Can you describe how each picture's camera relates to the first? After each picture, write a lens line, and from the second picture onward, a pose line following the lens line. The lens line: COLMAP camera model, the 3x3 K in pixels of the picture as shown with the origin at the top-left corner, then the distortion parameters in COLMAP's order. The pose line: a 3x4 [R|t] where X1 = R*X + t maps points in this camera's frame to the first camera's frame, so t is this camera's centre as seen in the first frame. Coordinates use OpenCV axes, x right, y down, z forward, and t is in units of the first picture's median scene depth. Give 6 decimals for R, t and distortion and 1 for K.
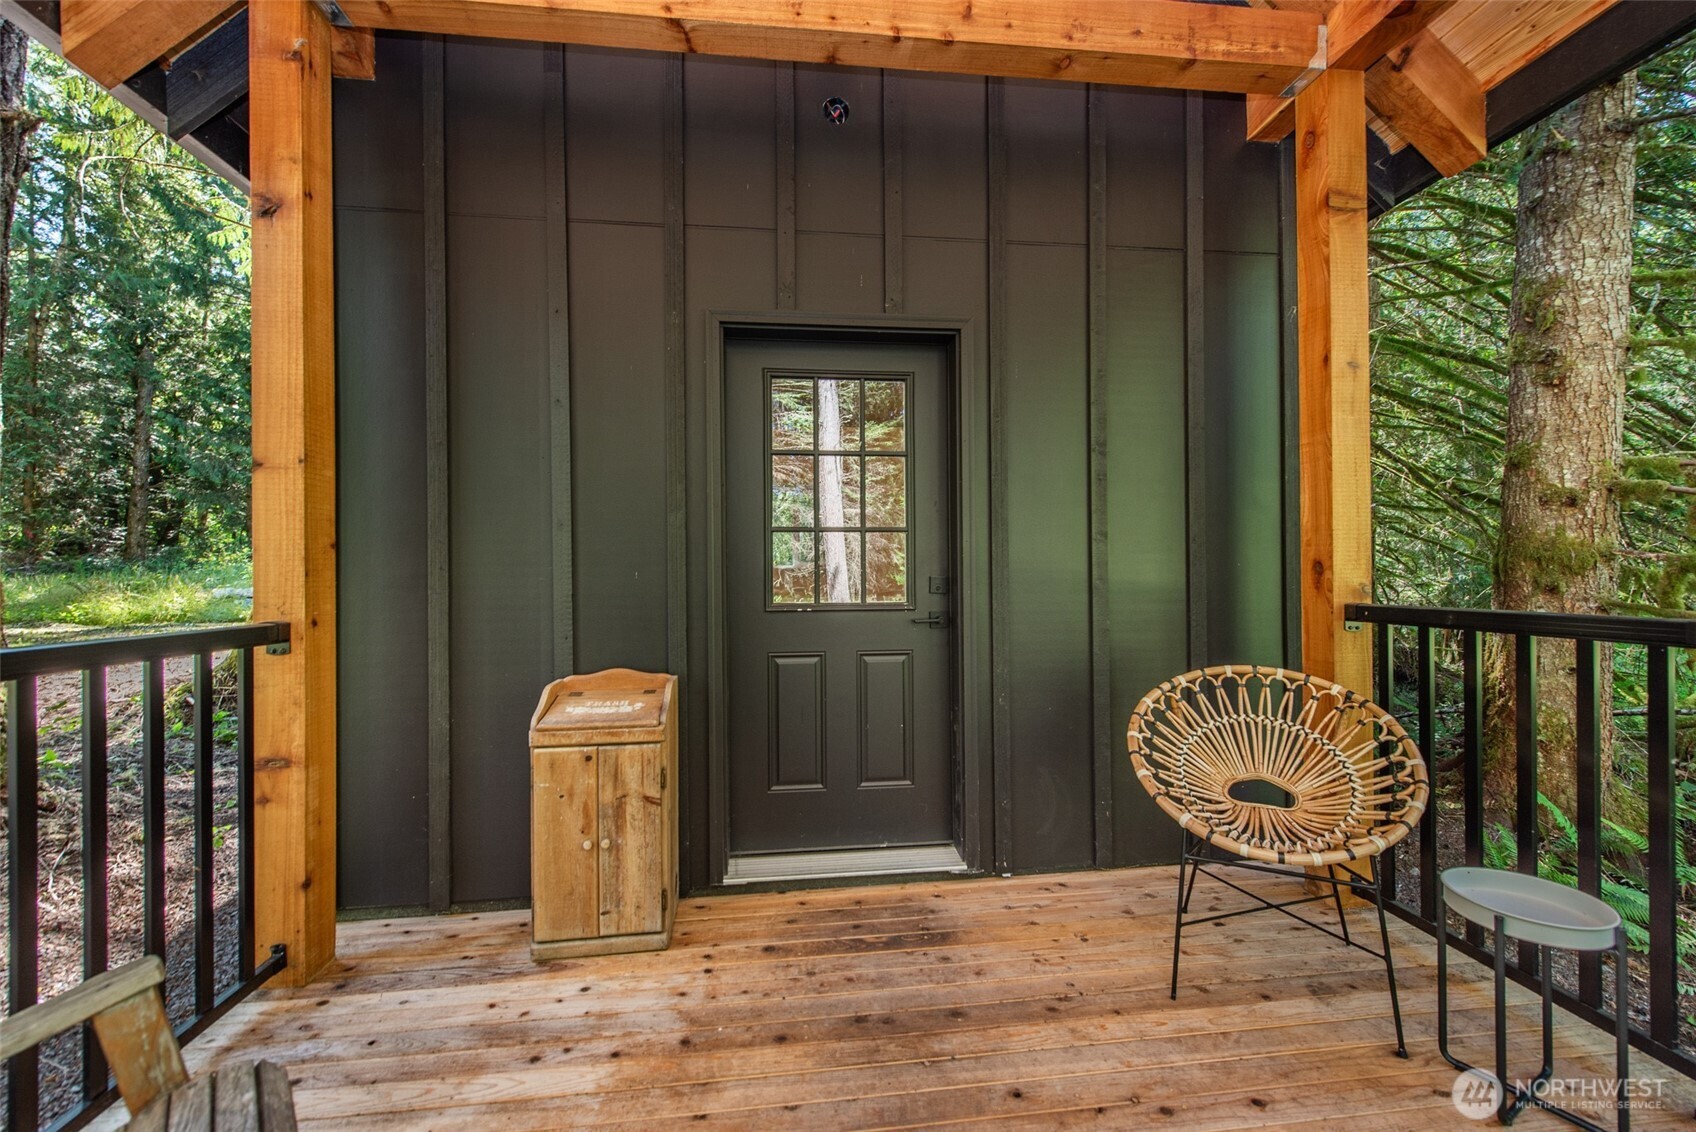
lens RADIAL K [[665.9, 0, 844.5], [0, 665.9, 580.3], [0, 0, 1]] dist [0.009281, -0.001918]
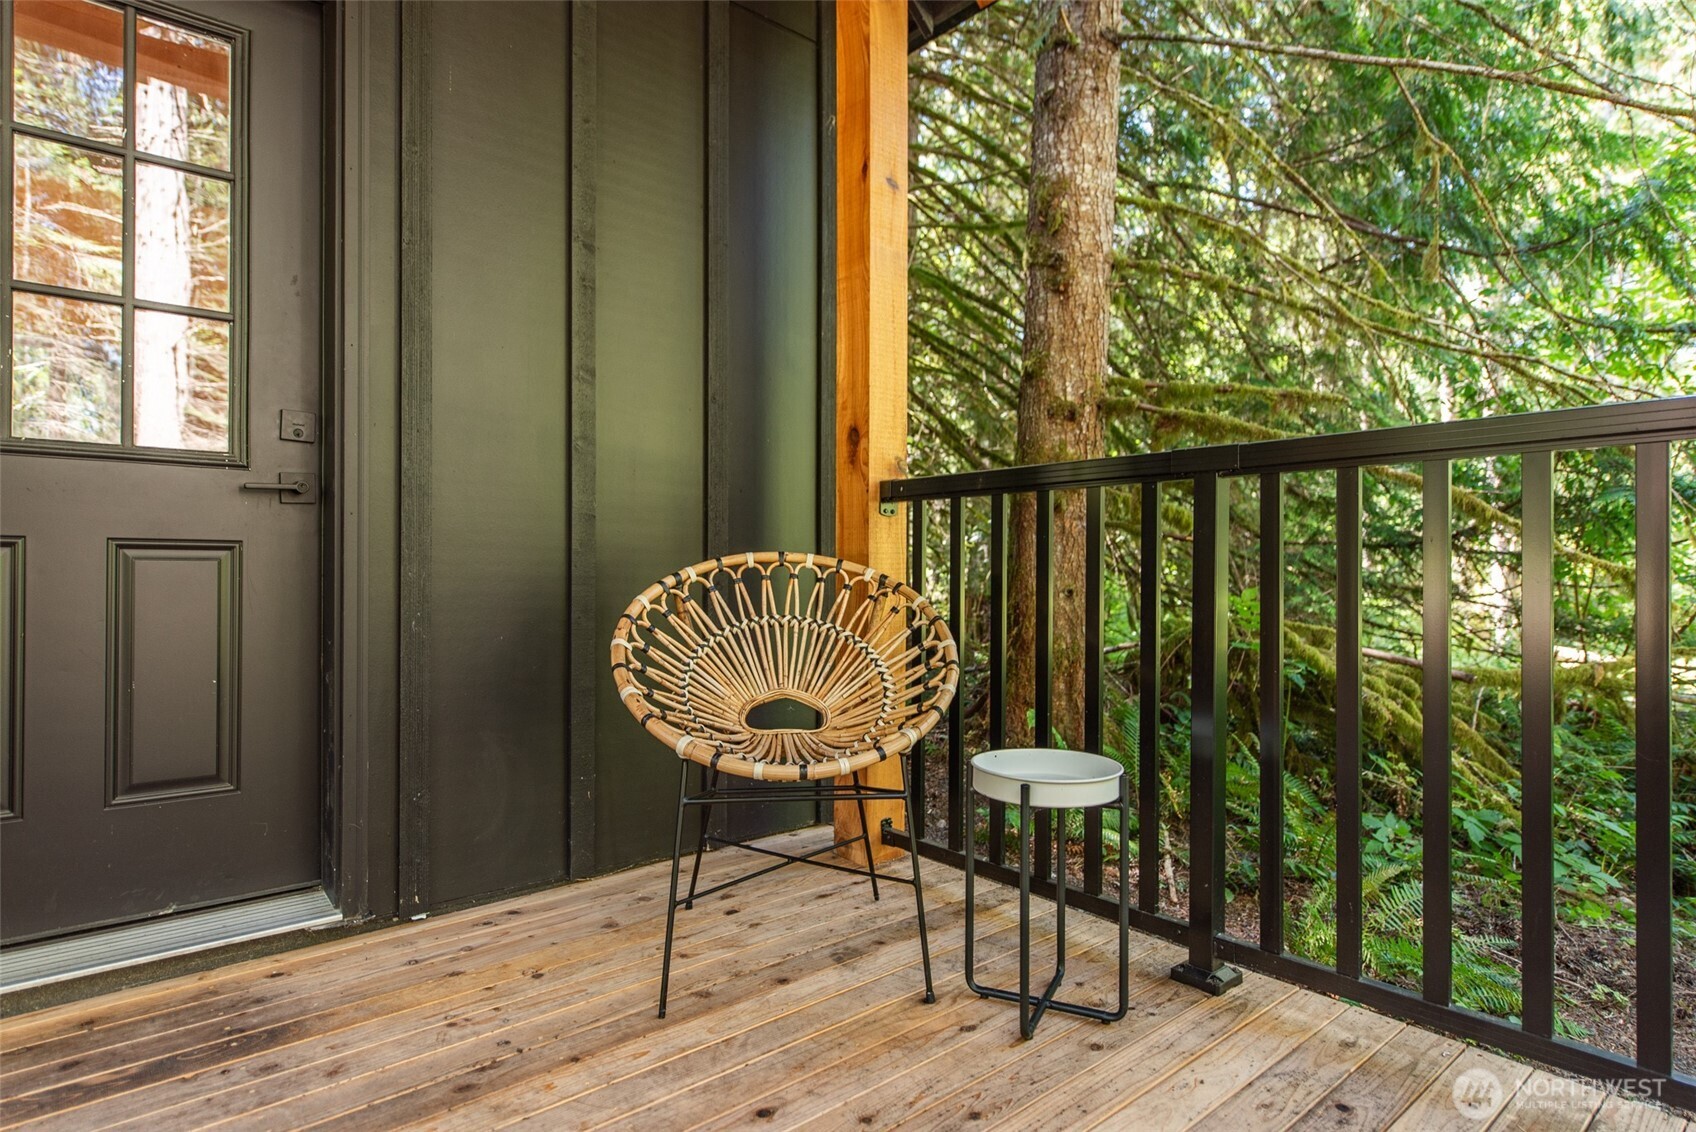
lens RADIAL K [[944.5, 0, 836.4], [0, 944.5, 558.2], [0, 0, 1]] dist [0.024842, -0.014125]
pose [[0.829097, 0.013467, 0.558942, 0.084810], [-0.012036, 0.999908, -0.006238, 0.142149], [-0.558975, -0.001555, 0.829183, 0.106577]]
